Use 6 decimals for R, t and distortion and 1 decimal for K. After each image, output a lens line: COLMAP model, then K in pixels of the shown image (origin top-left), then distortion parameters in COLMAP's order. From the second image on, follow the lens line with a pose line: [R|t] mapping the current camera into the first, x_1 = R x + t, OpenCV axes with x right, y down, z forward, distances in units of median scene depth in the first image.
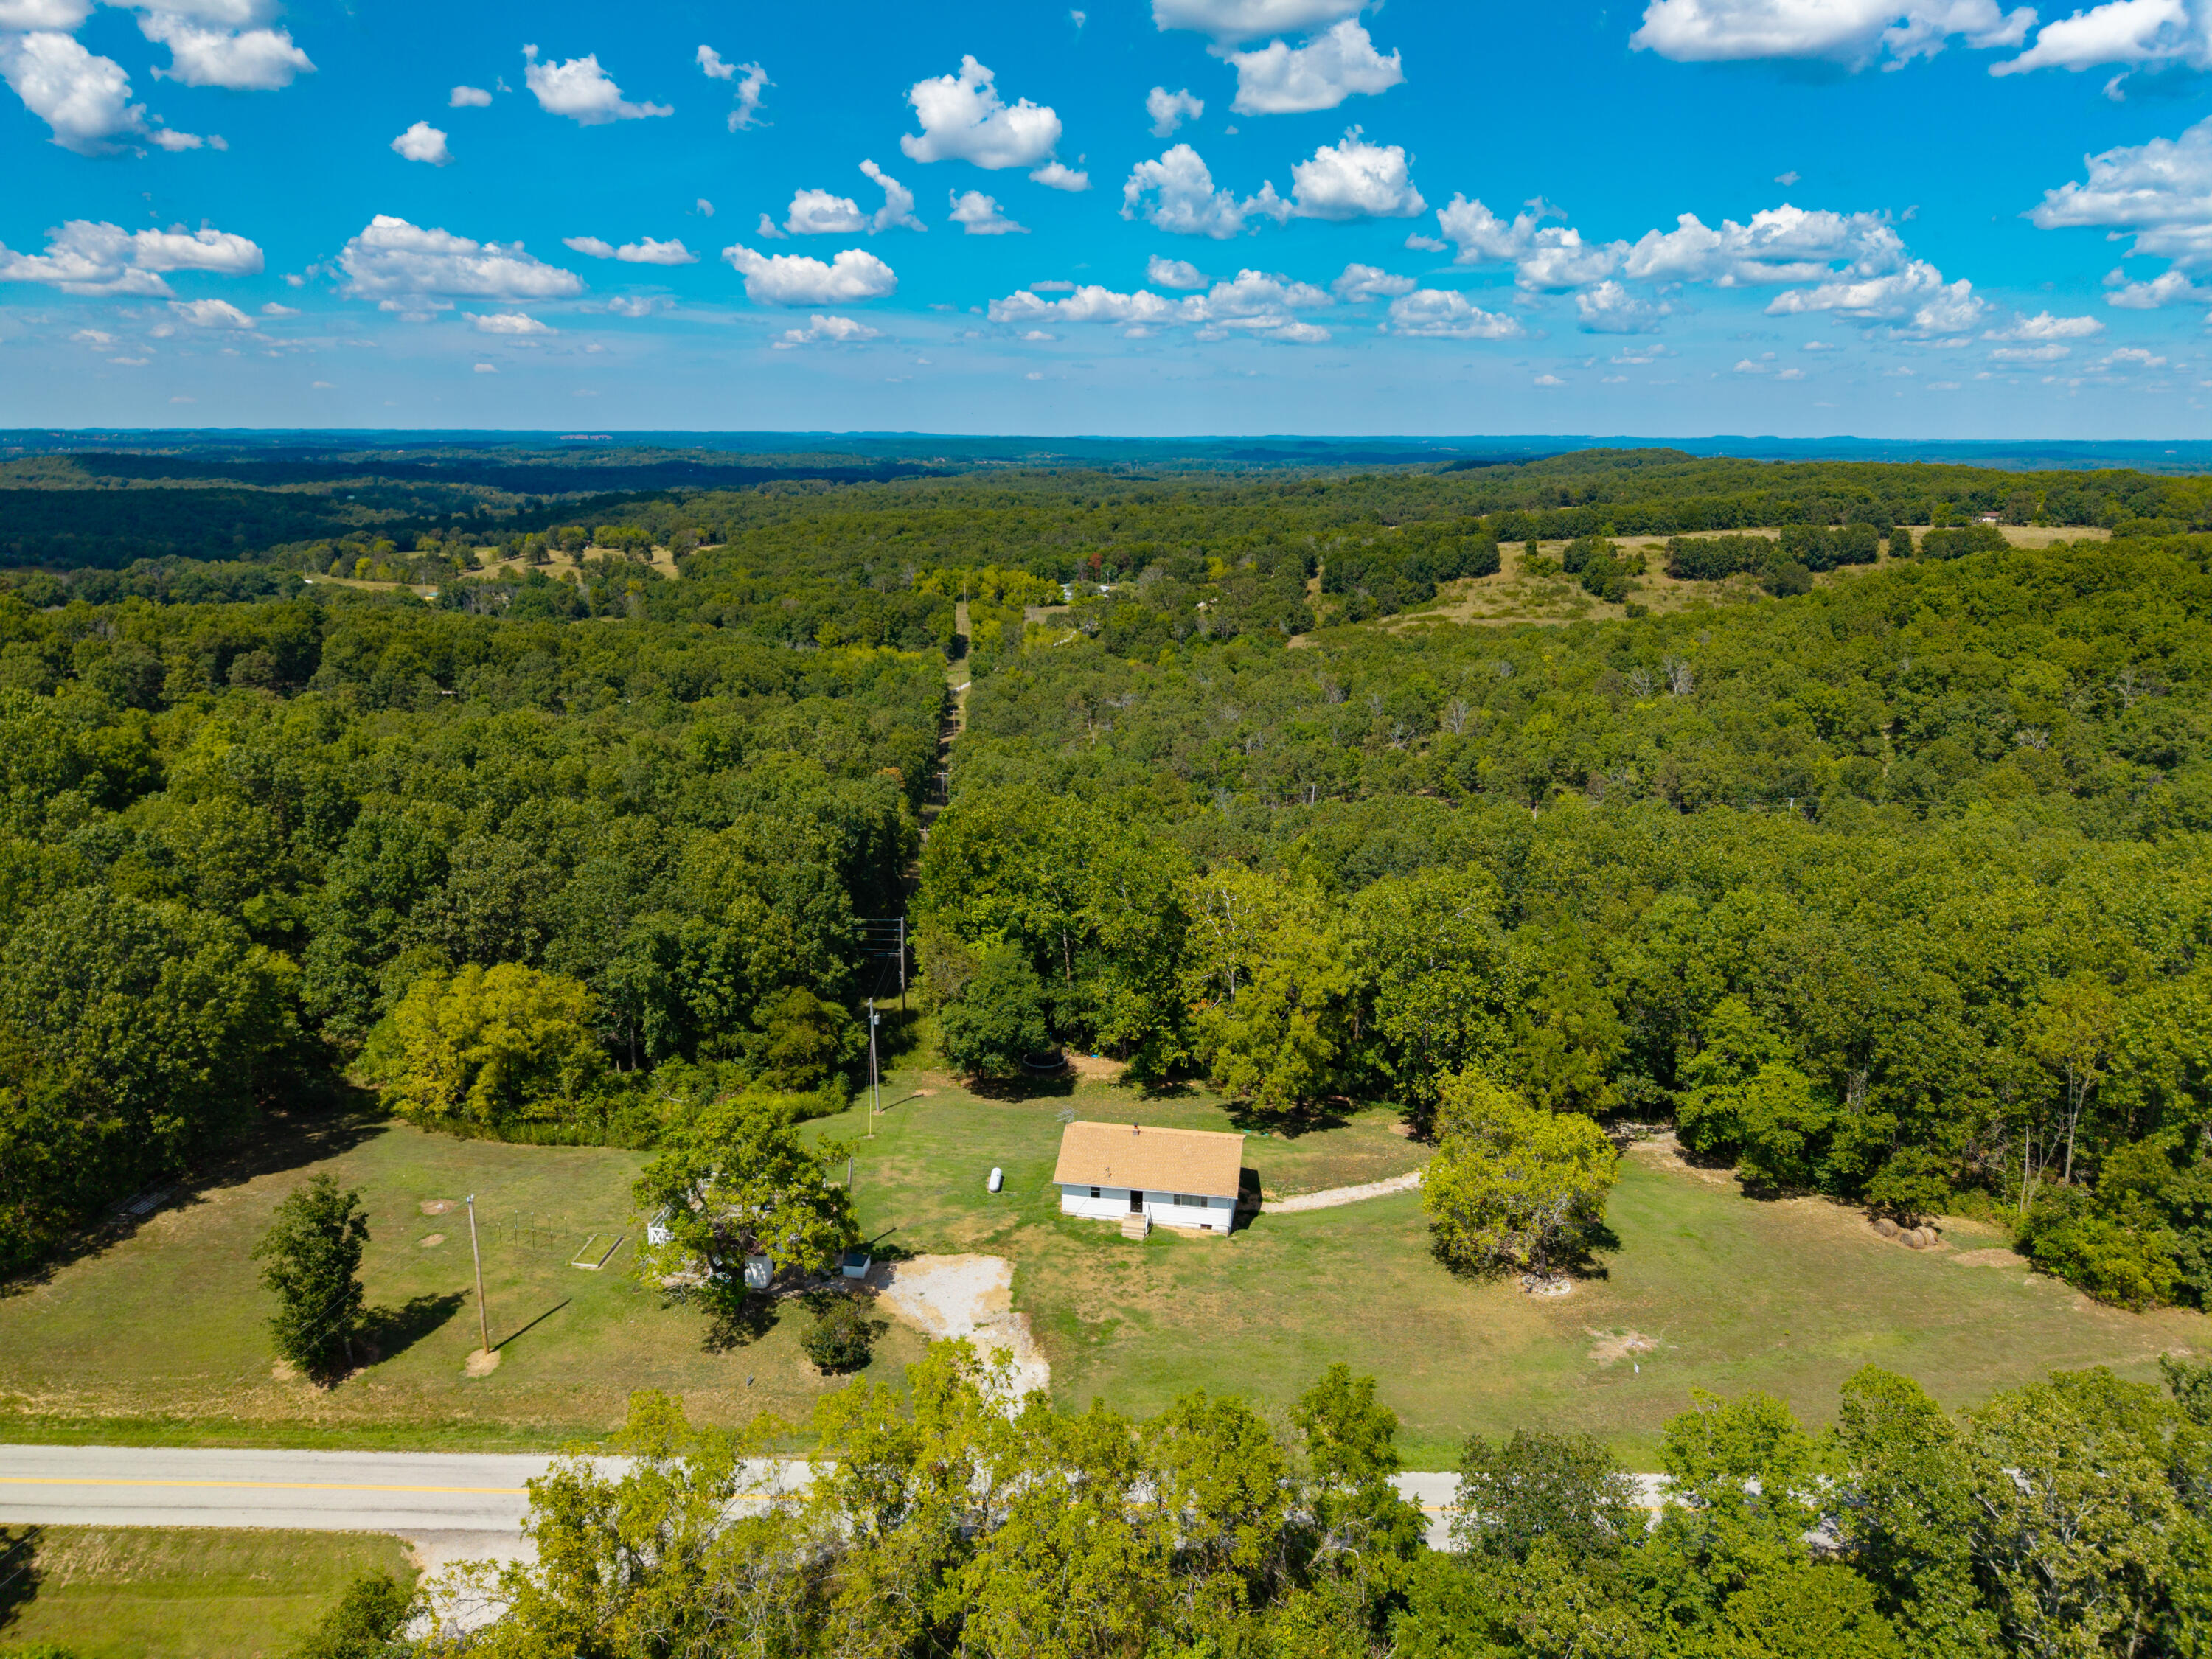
lens RADIAL K [[1483.4, 0, 1096.9], [0, 1483.4, 824.3], [0, 0, 1]] dist [0.013065, -0.009210]
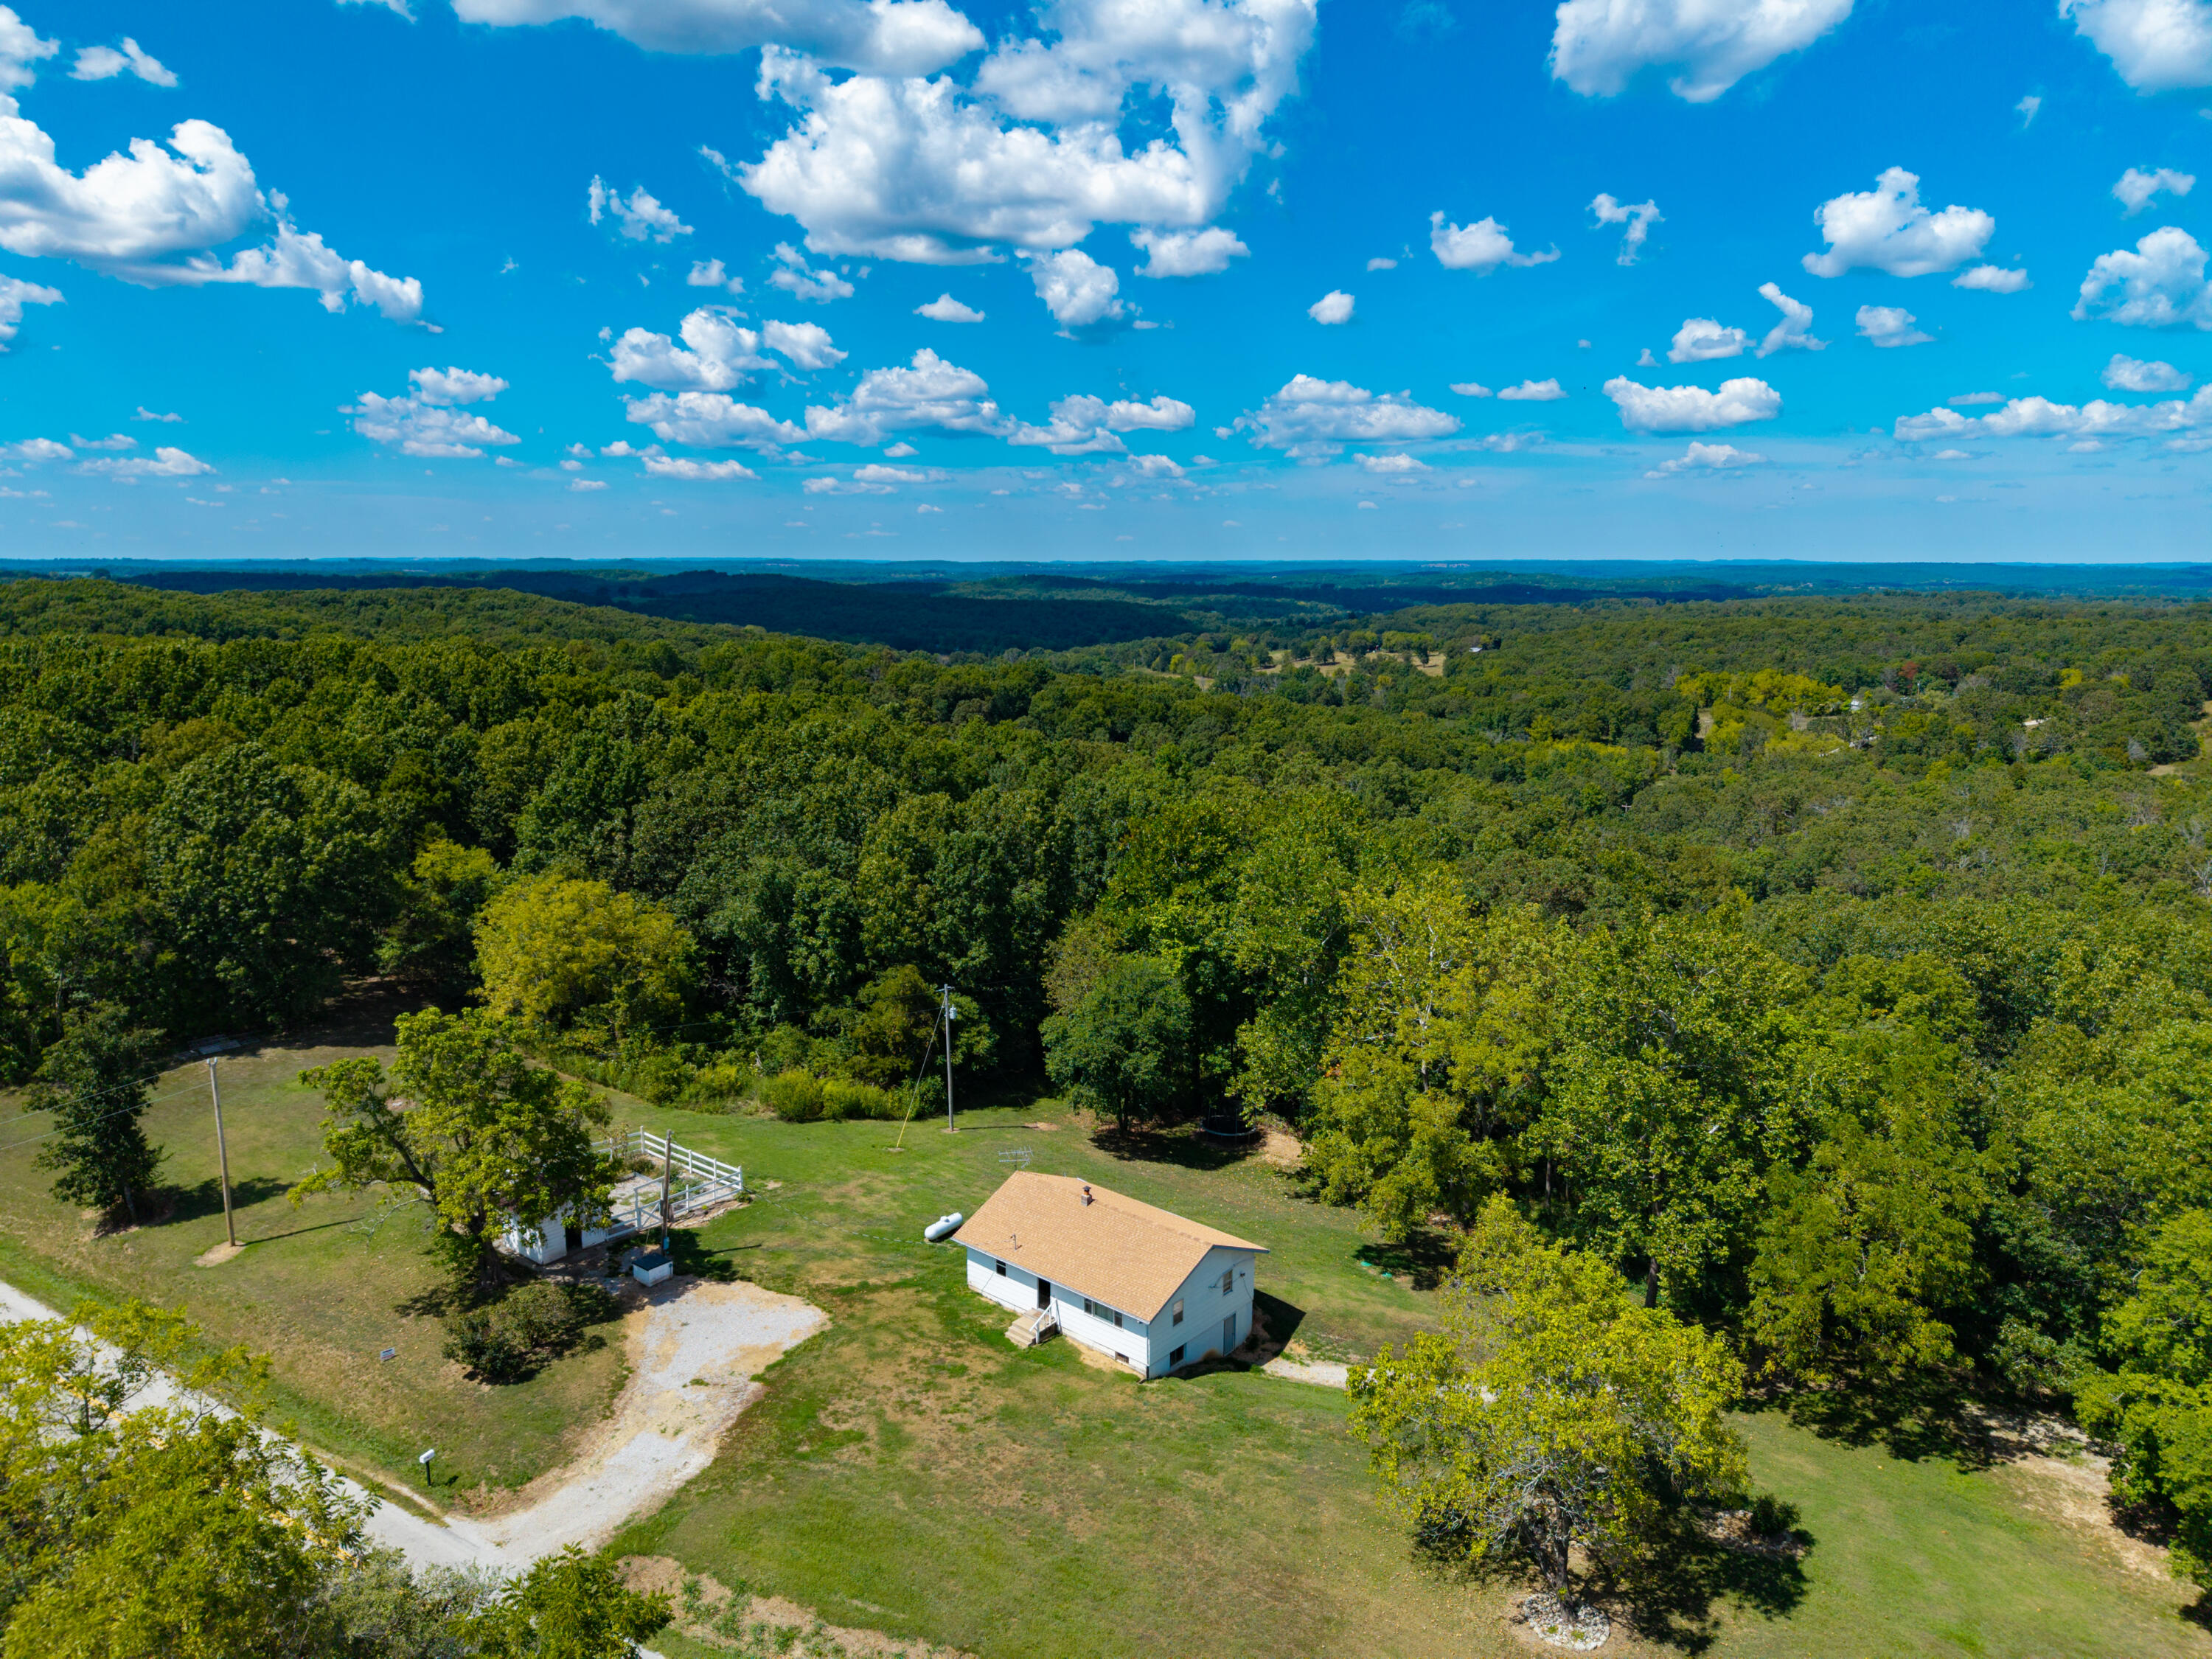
lens RADIAL K [[1483.4, 0, 1101.2], [0, 1483.4, 781.6], [0, 0, 1]] dist [0.013065, -0.009210]
pose [[0.853167, 0.075179, -0.516193, 0.333271], [-0.131632, 0.988564, -0.073586, 0.055854], [0.504757, 0.130729, 0.853305, 0.332041]]
